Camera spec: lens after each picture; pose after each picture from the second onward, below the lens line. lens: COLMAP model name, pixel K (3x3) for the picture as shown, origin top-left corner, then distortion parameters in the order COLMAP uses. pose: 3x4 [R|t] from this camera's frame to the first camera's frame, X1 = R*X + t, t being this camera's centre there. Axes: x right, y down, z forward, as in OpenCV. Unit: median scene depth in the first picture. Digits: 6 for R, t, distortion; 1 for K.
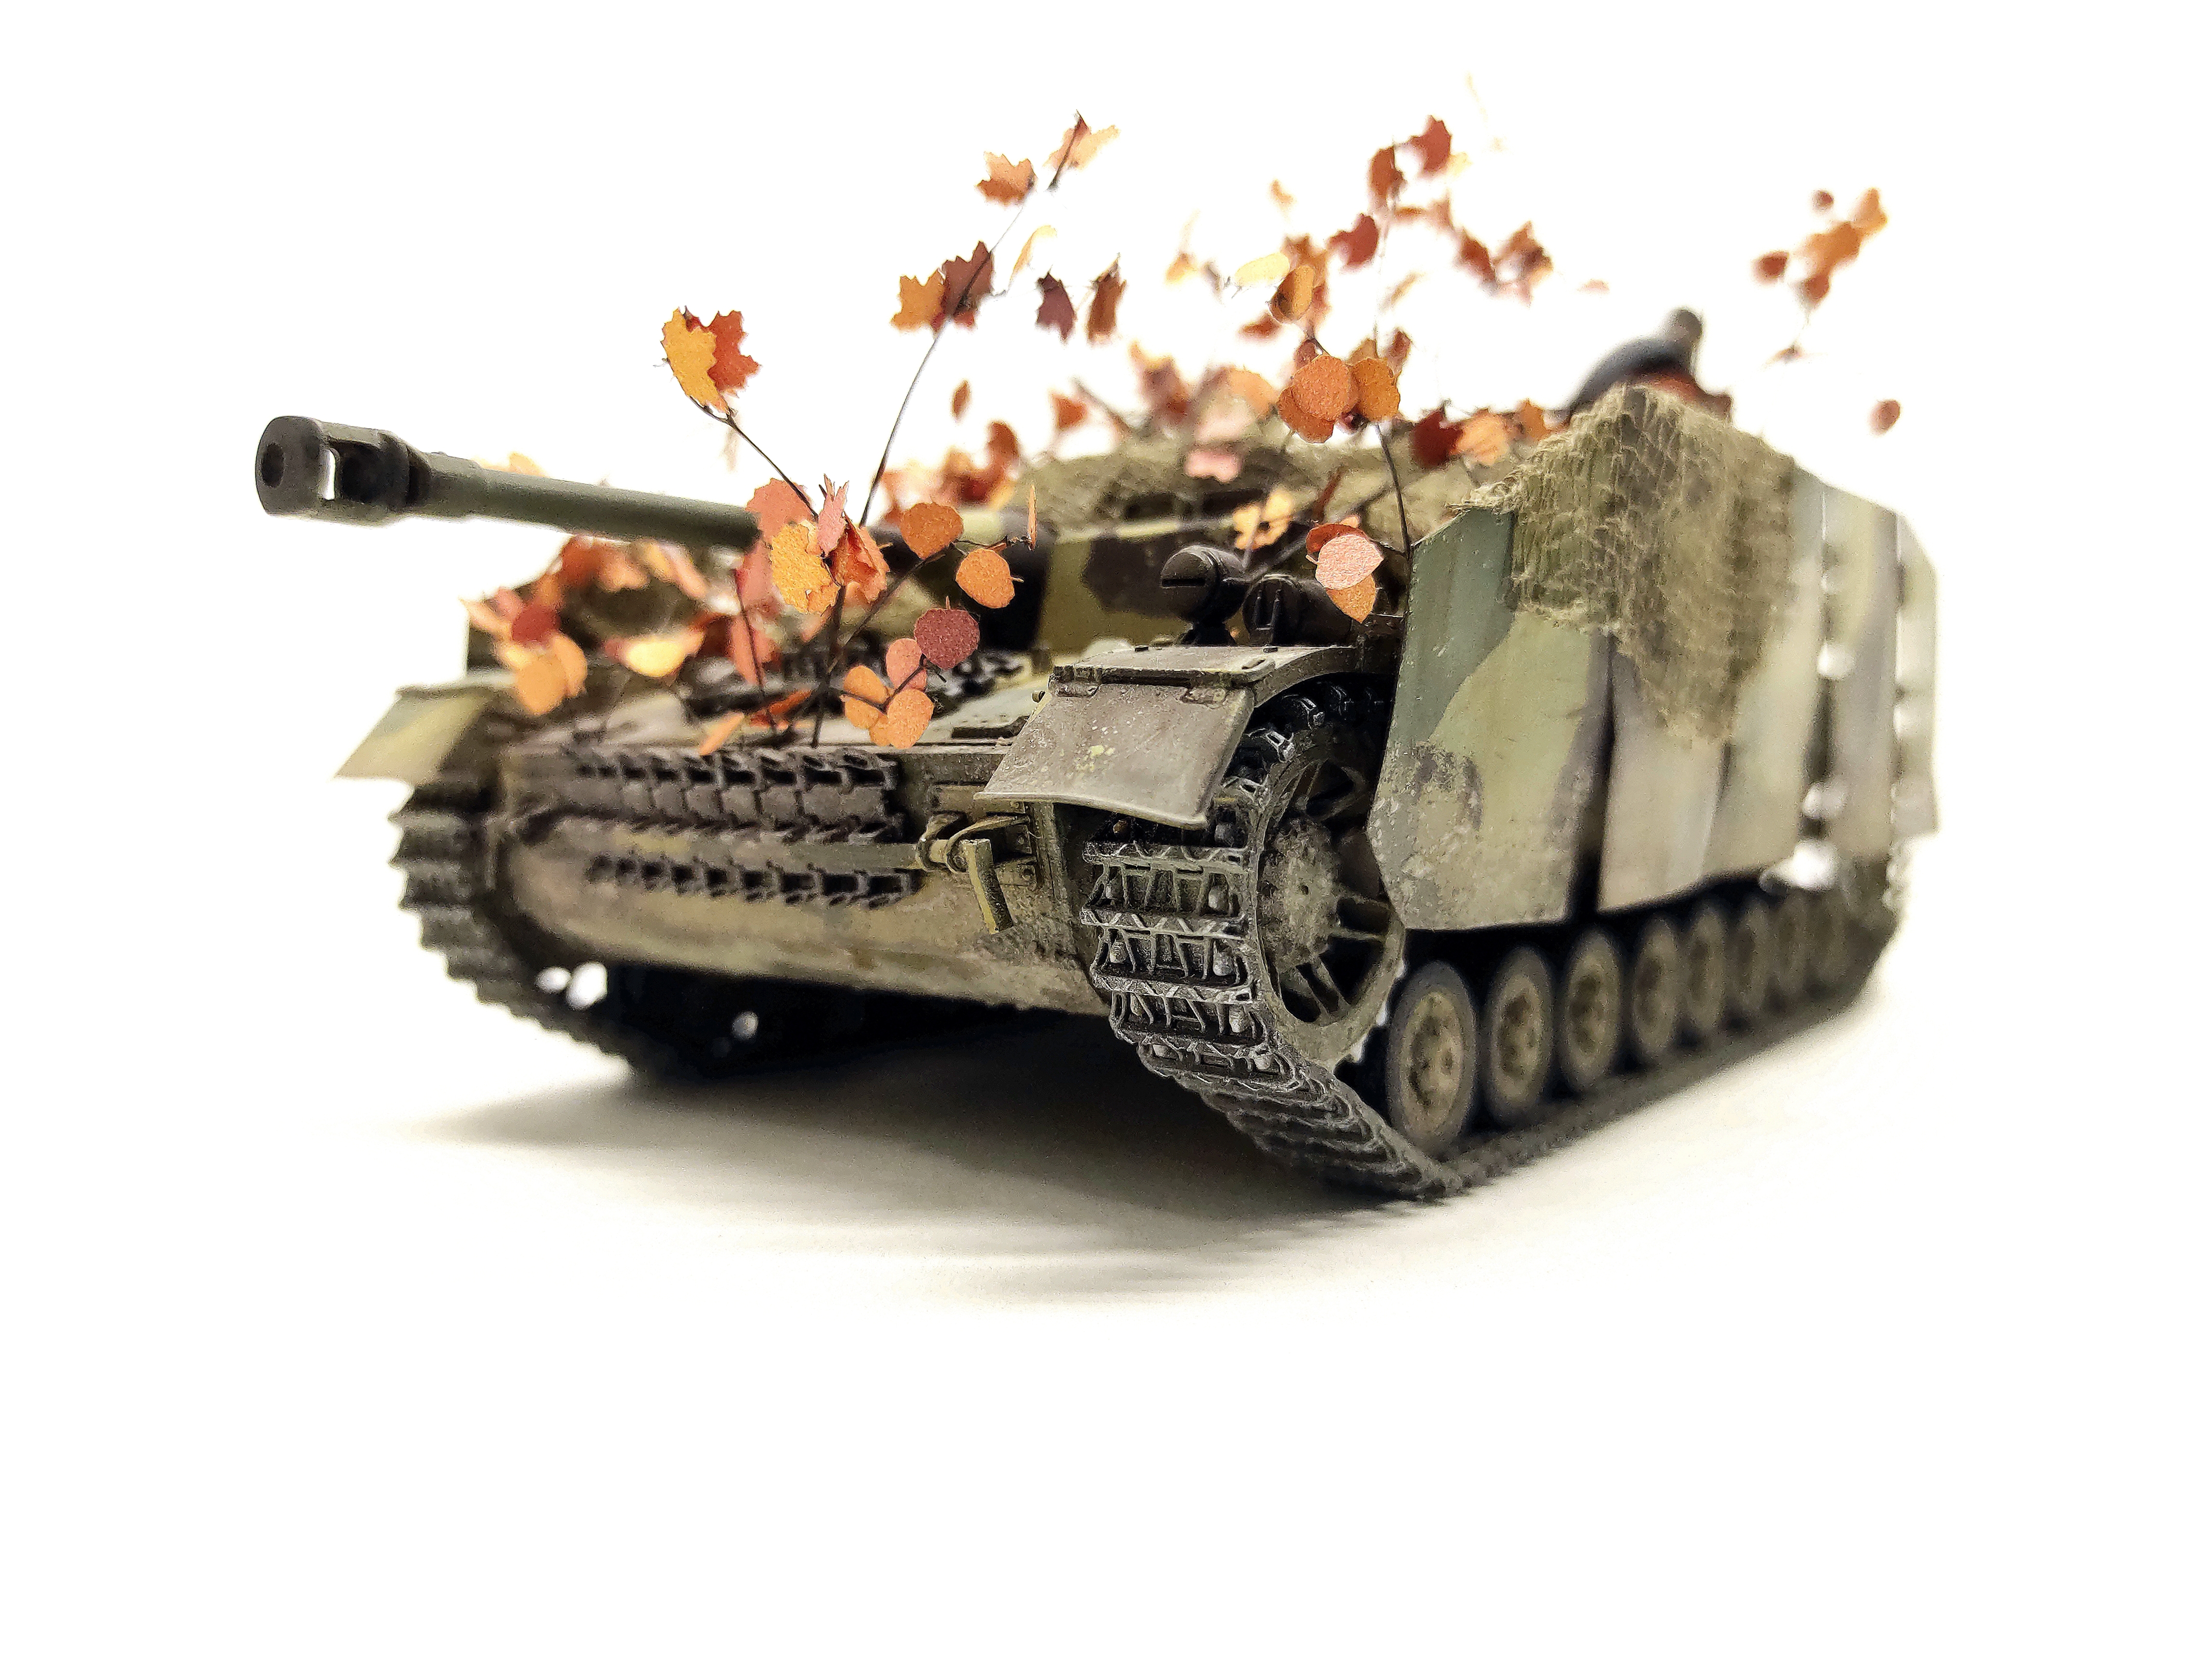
lens RADIAL K [[1749.7, 0, 1118.9], [0, 1749.7, 825.5], [0, 0, 1]] dist [-0.015541, -0.031355]
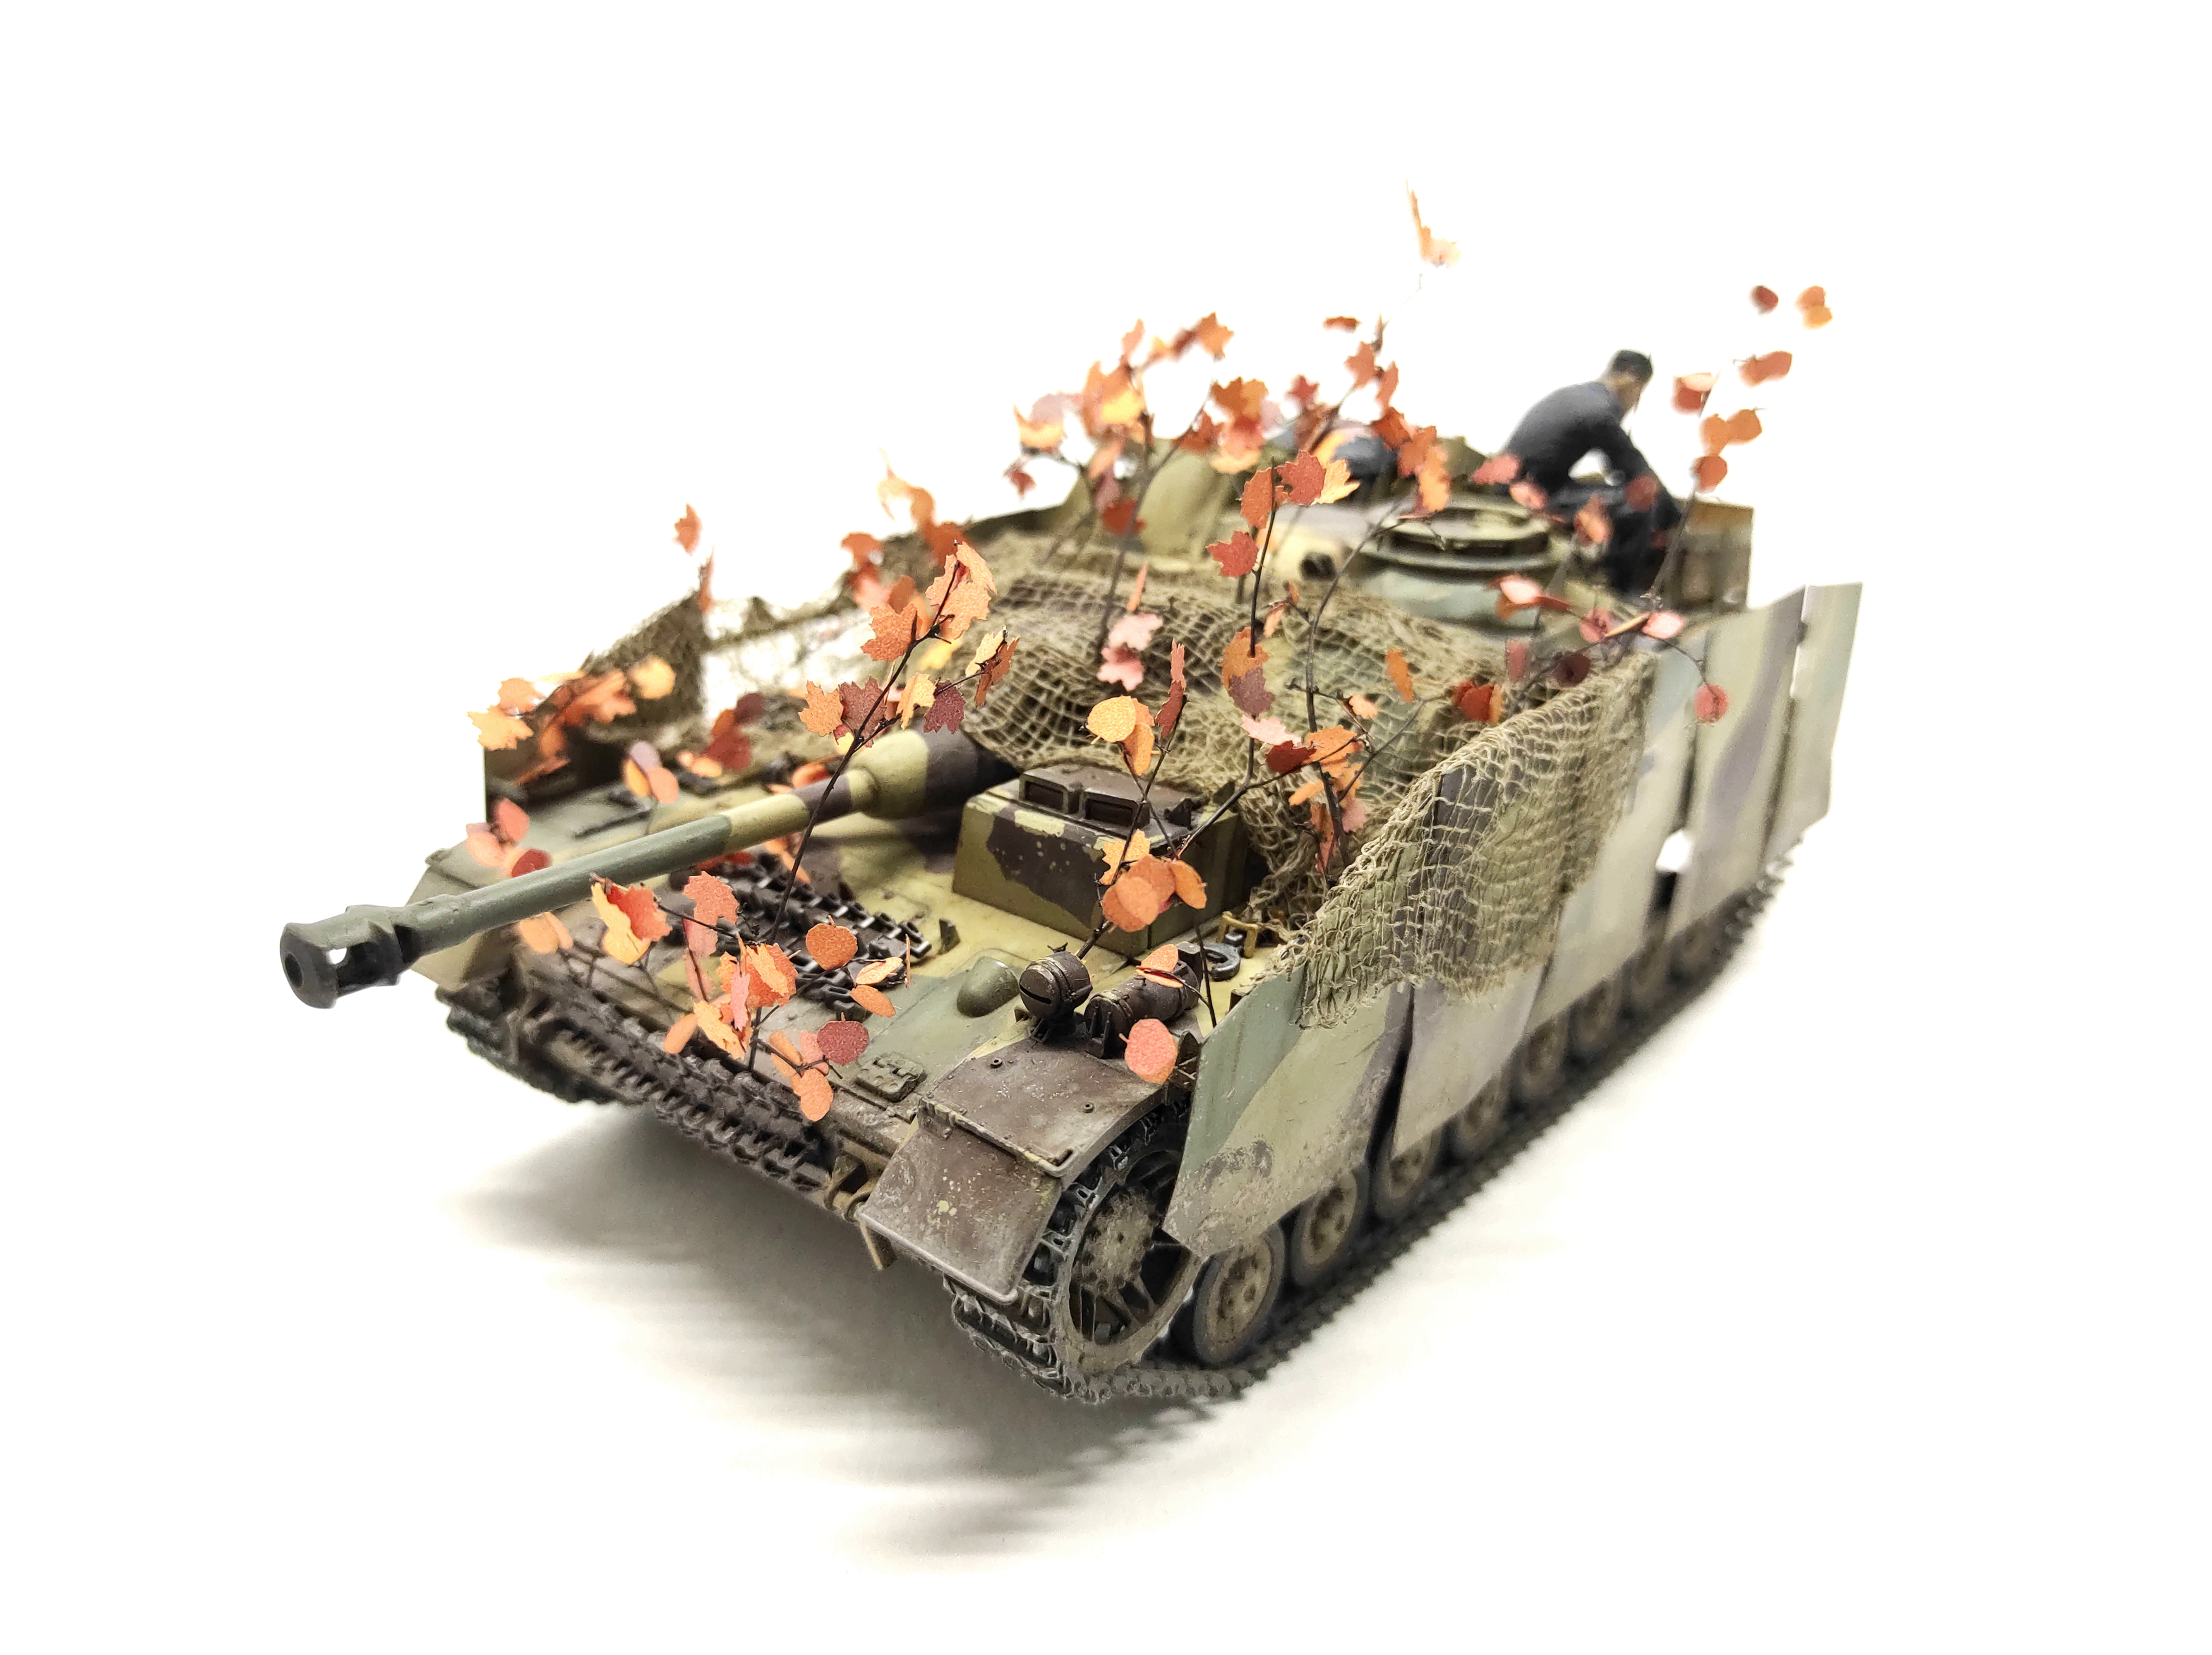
lens RADIAL K [[1749.6, 0, 1105.8], [0, 1749.6, 819.5], [0, 0, 1]] dist [-0.015541, -0.031355]
pose [[0.997856, 0.038729, -0.052749, 0.146205], [-0.020017, 0.948076, 0.317413, -0.646584], [0.062304, -0.315676, 0.946819, -0.121913]]
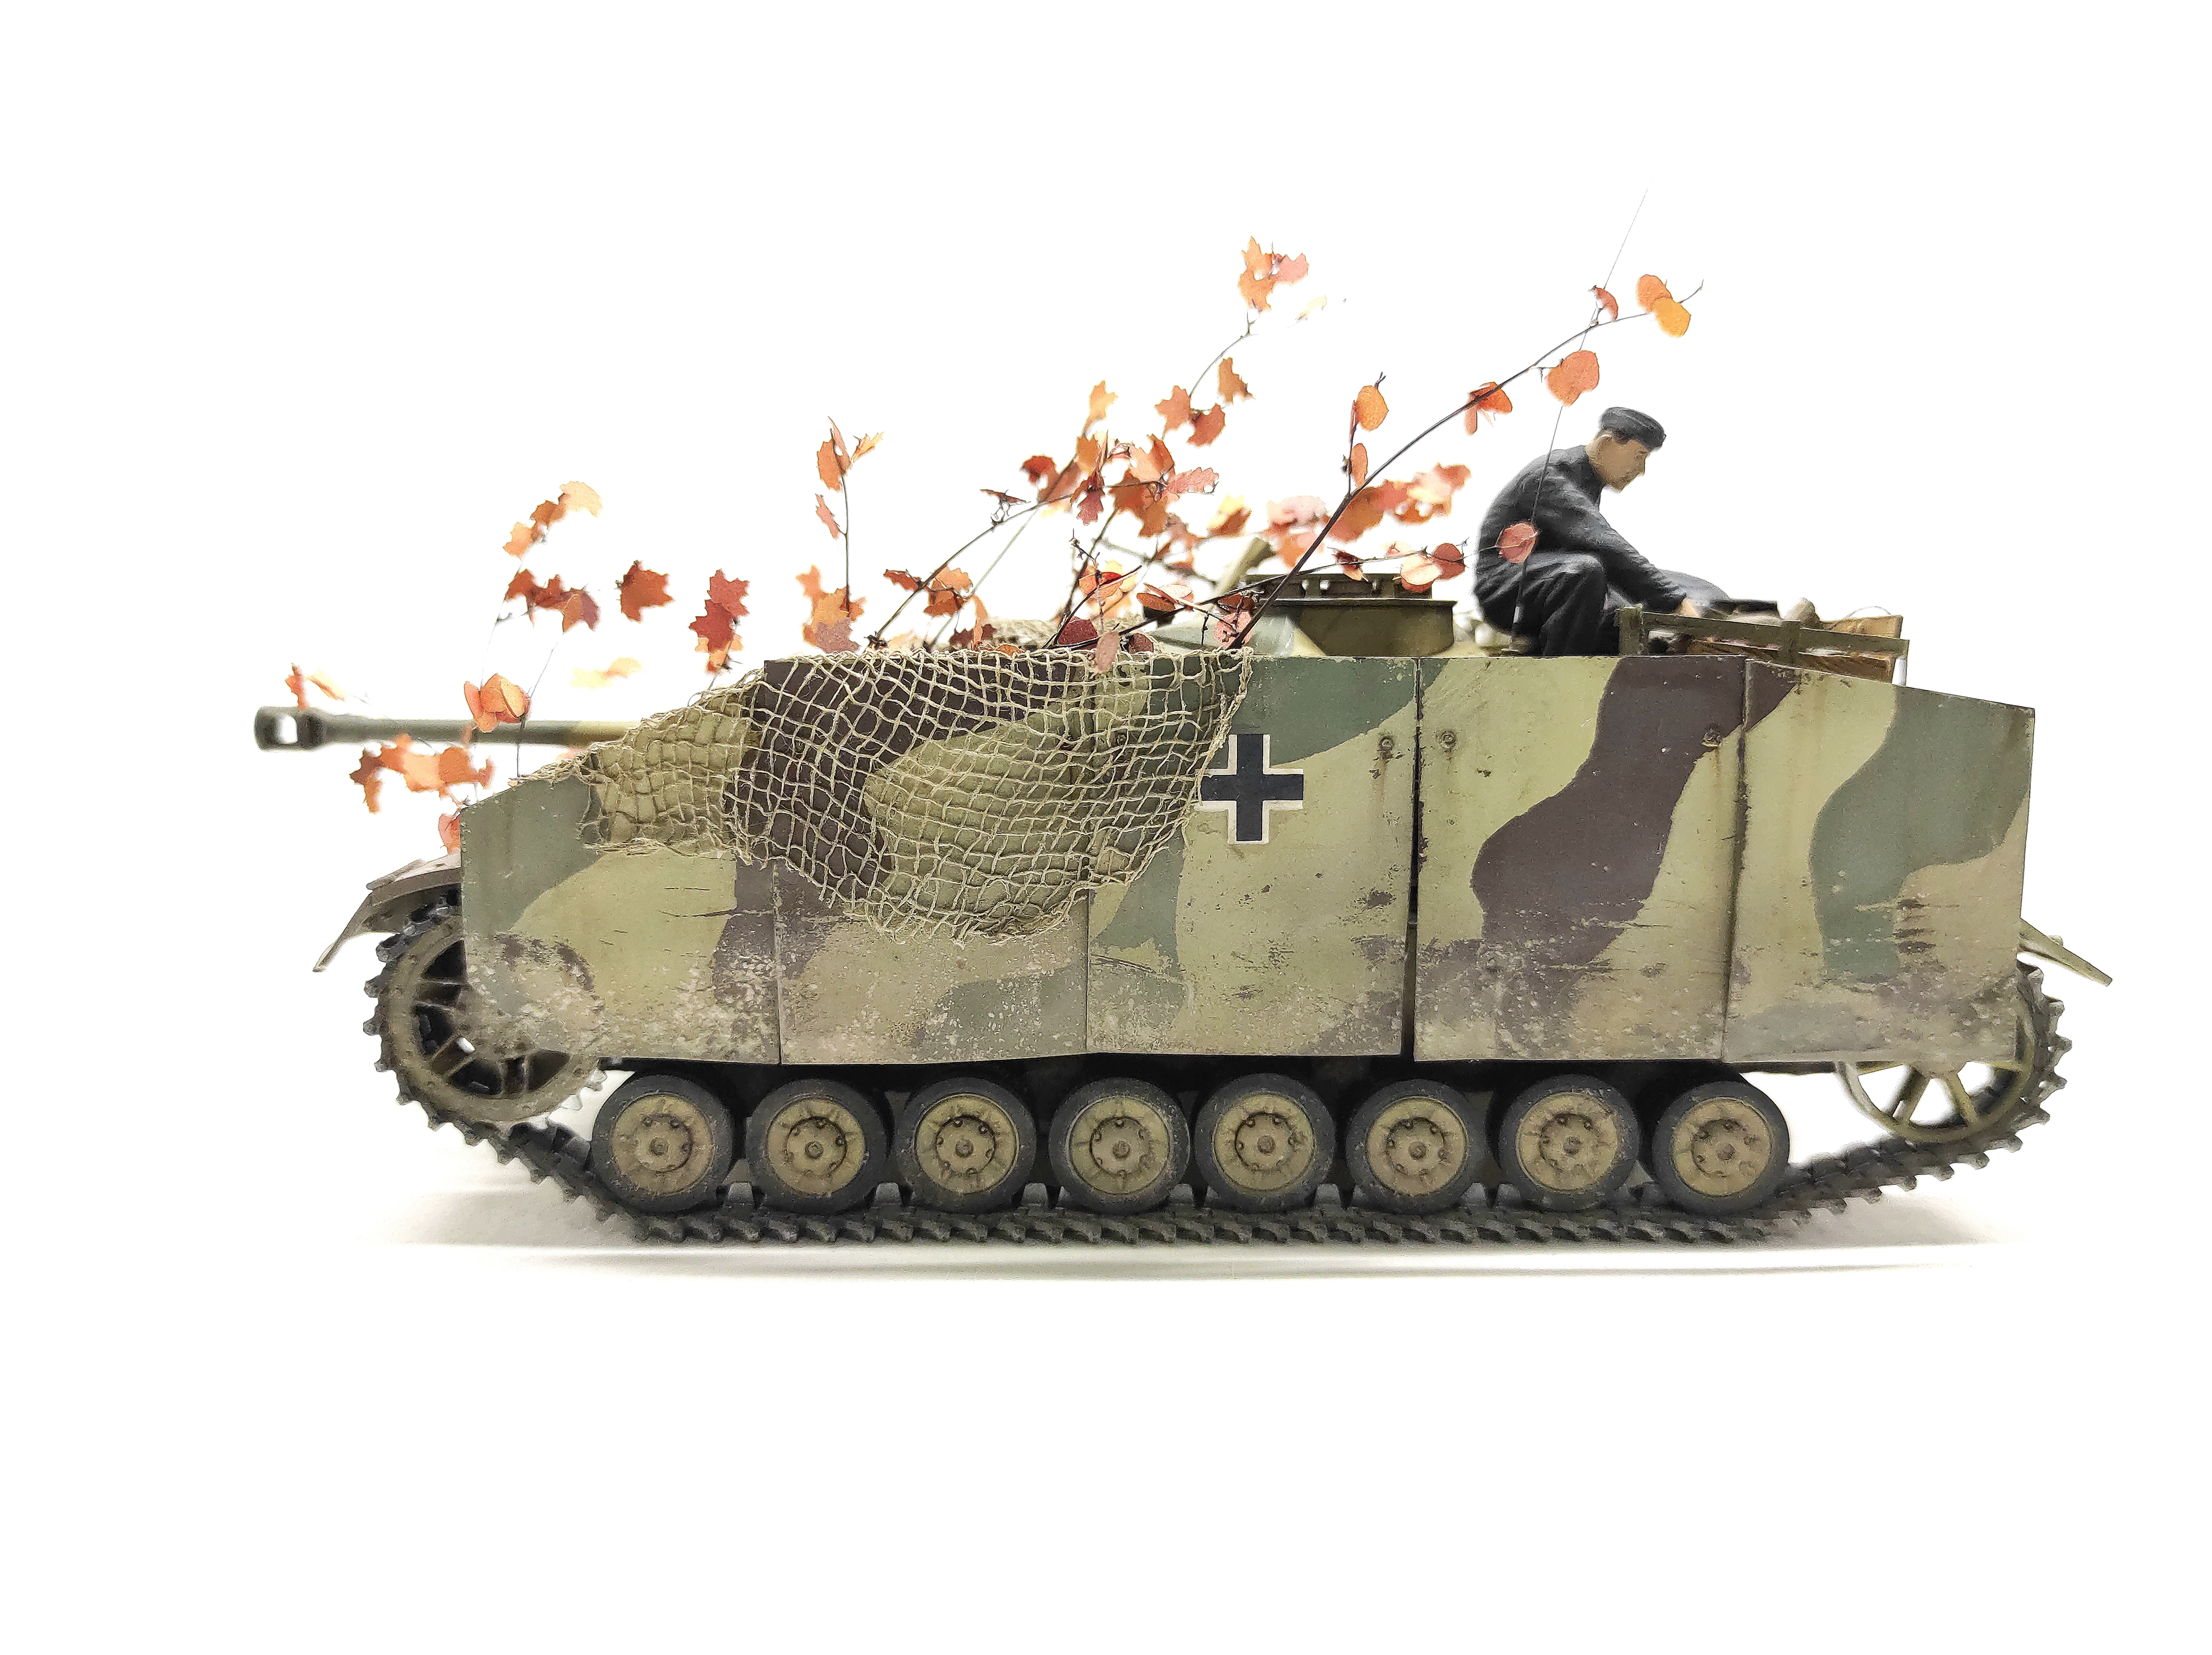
lens RADIAL K [[1749.5, 0, 1112.3], [0, 1749.5, 821.3], [0, 0, 1]] dist [-0.015541, -0.031355]
pose [[0.601686, 0.091860, -0.793433, 1.619015], [-0.039569, 0.995573, 0.085257, -0.281886], [0.797752, -0.019903, 0.602657, 0.478916]]
